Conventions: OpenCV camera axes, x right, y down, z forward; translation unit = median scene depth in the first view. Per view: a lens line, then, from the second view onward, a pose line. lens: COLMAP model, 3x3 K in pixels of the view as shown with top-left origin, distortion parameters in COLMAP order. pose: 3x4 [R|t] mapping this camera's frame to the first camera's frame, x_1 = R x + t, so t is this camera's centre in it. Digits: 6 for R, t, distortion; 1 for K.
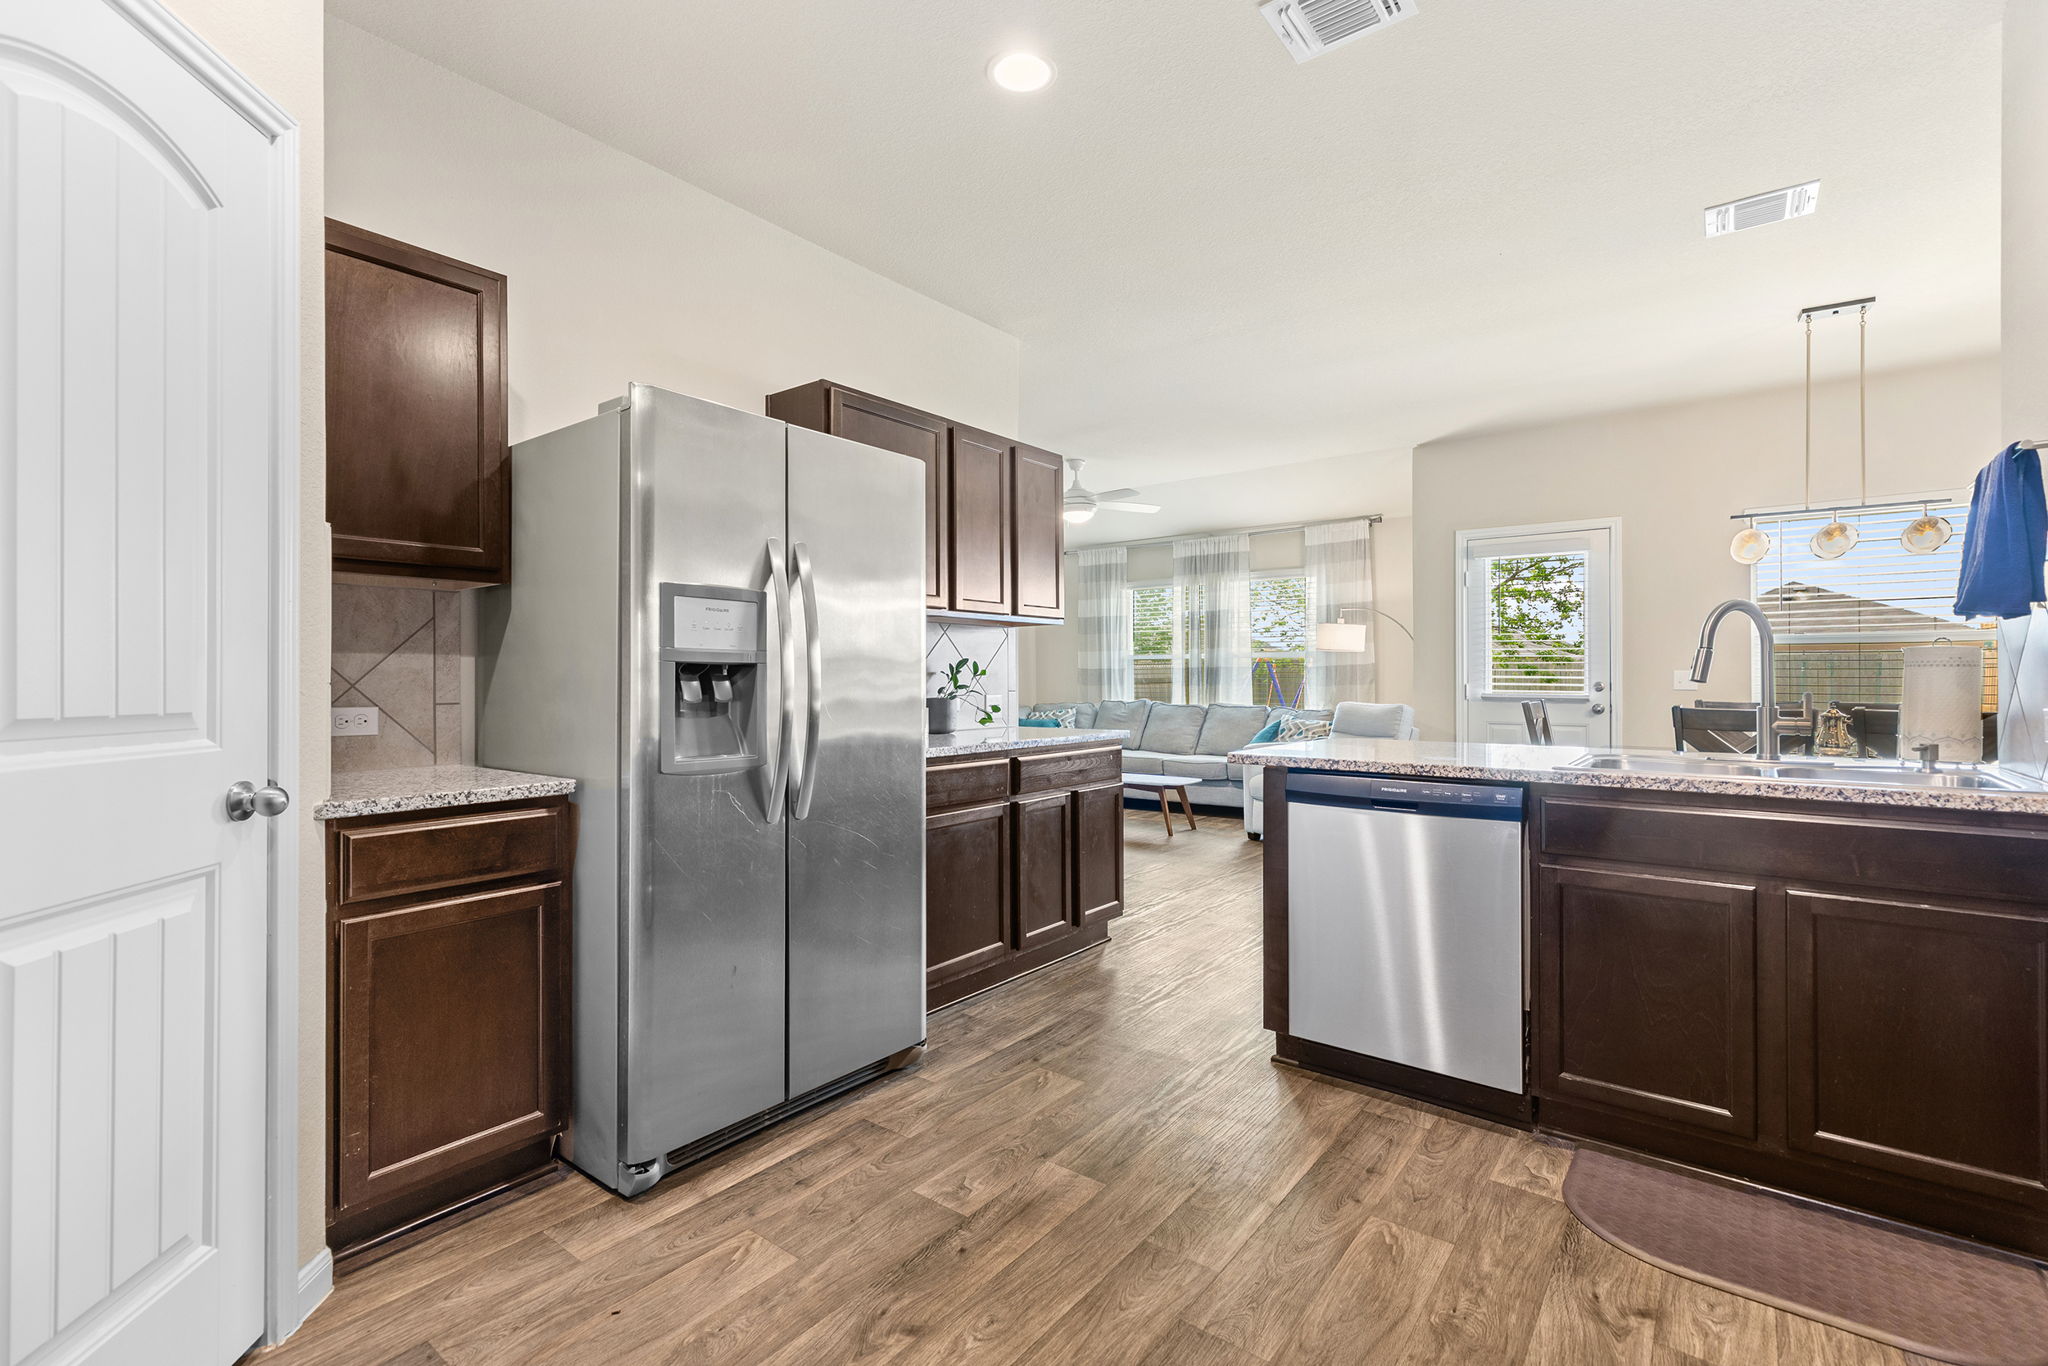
lens RADIAL K [[934.9, 0, 1004.6], [0, 934.9, 675.9], [0, 0, 1]] dist [0.010632, -0.001858]
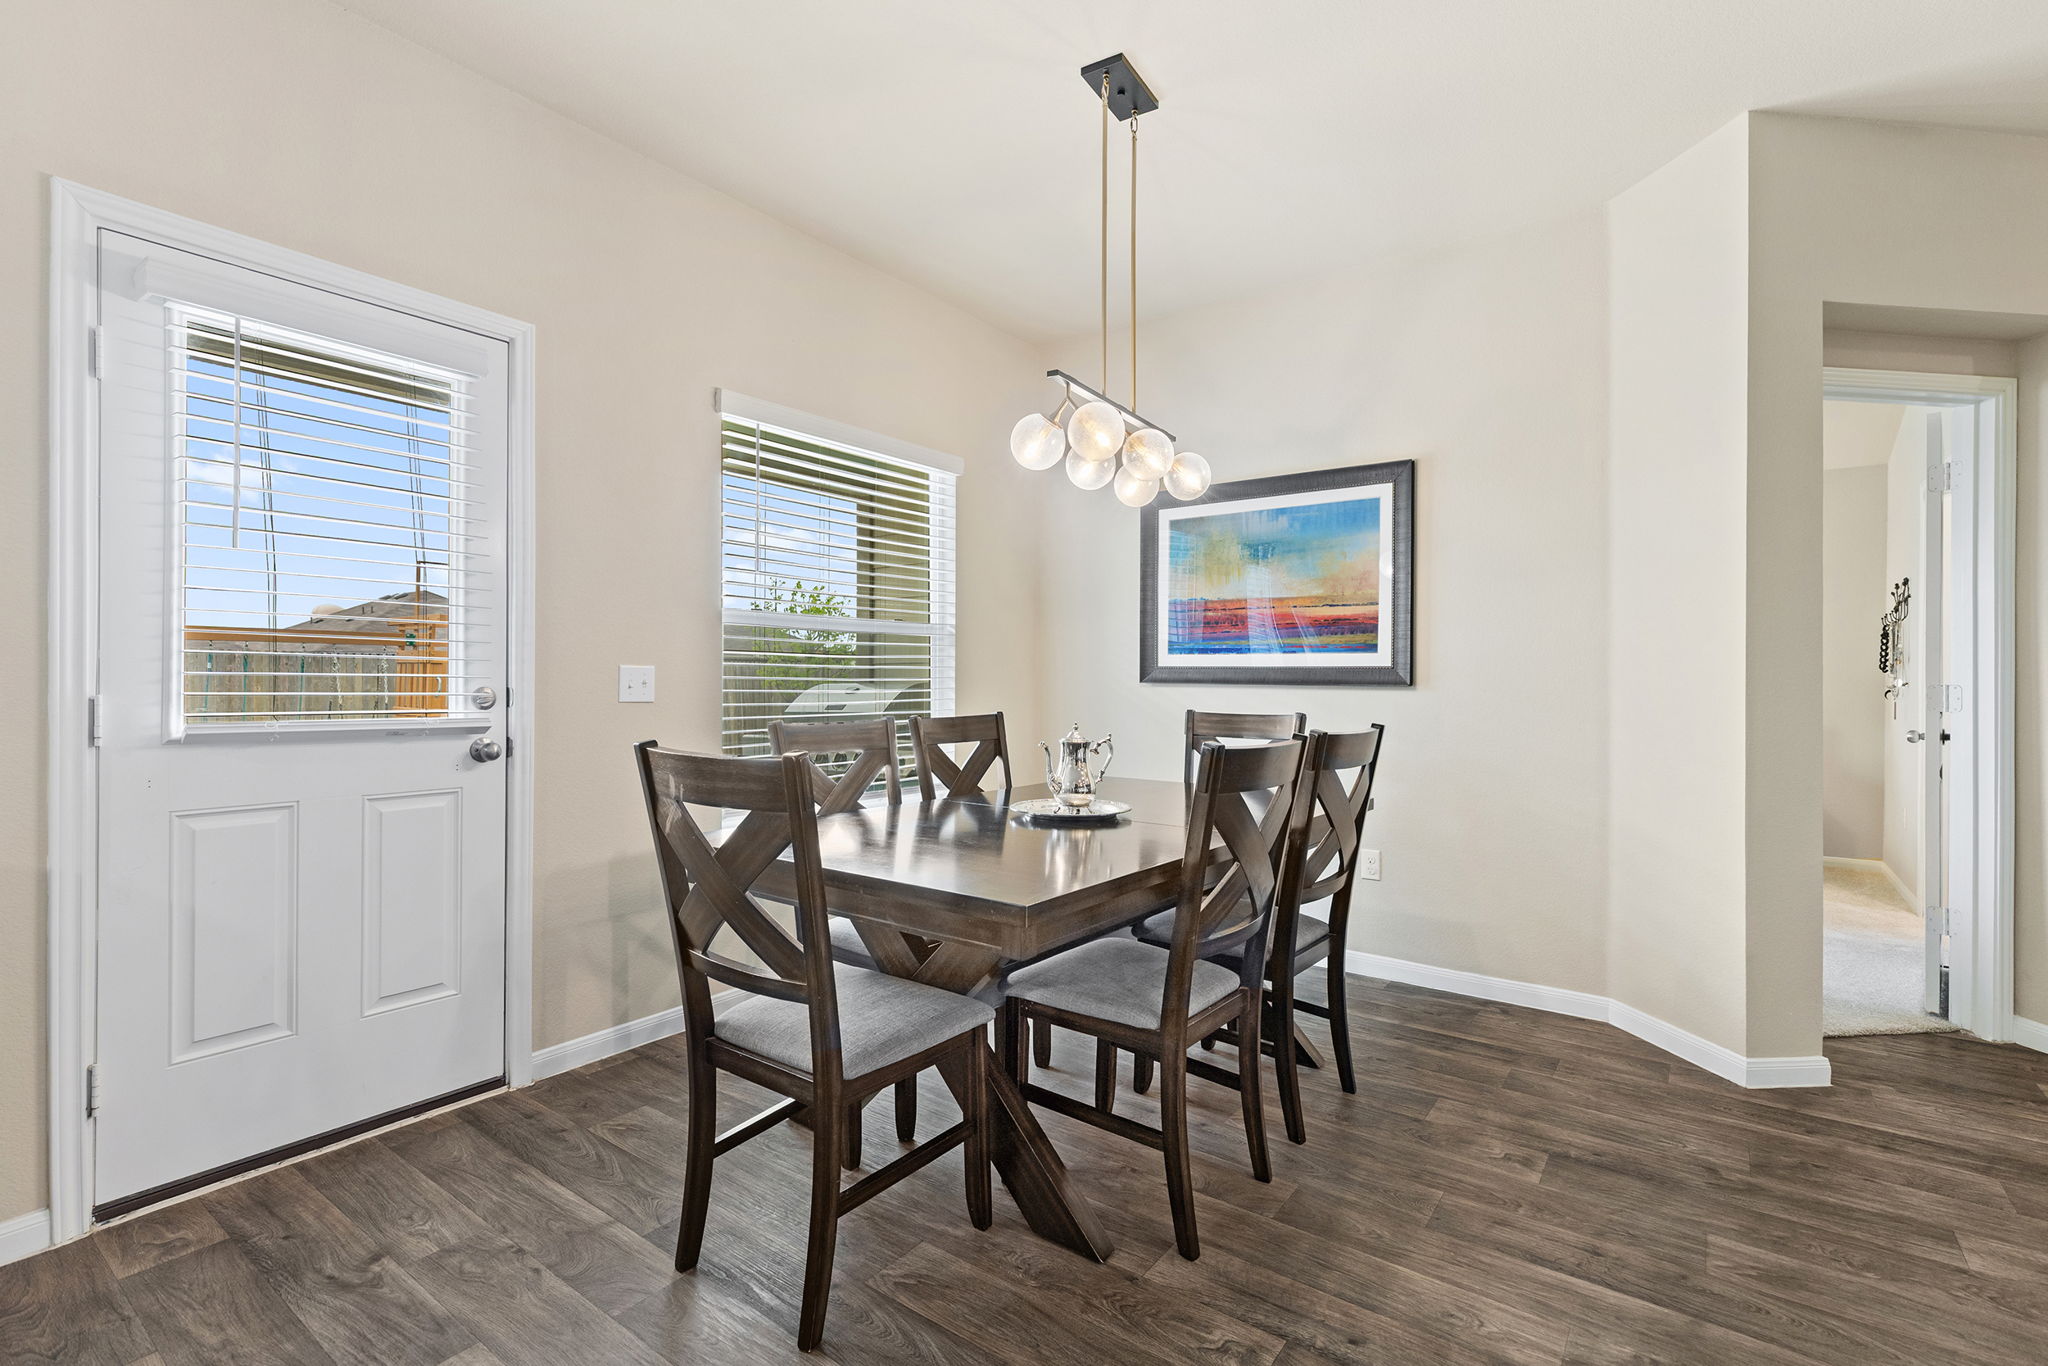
lens RADIAL K [[934.9, 0, 1018.8], [0, 934.9, 679.1], [0, 0, 1]] dist [0.010632, -0.001858]
pose [[-0.038795, 0.001024, 0.999247, 0.427025], [-0.006766, 0.999976, -0.001288, 0.002502], [-0.999224, -0.006811, -0.038787, 1.733619]]
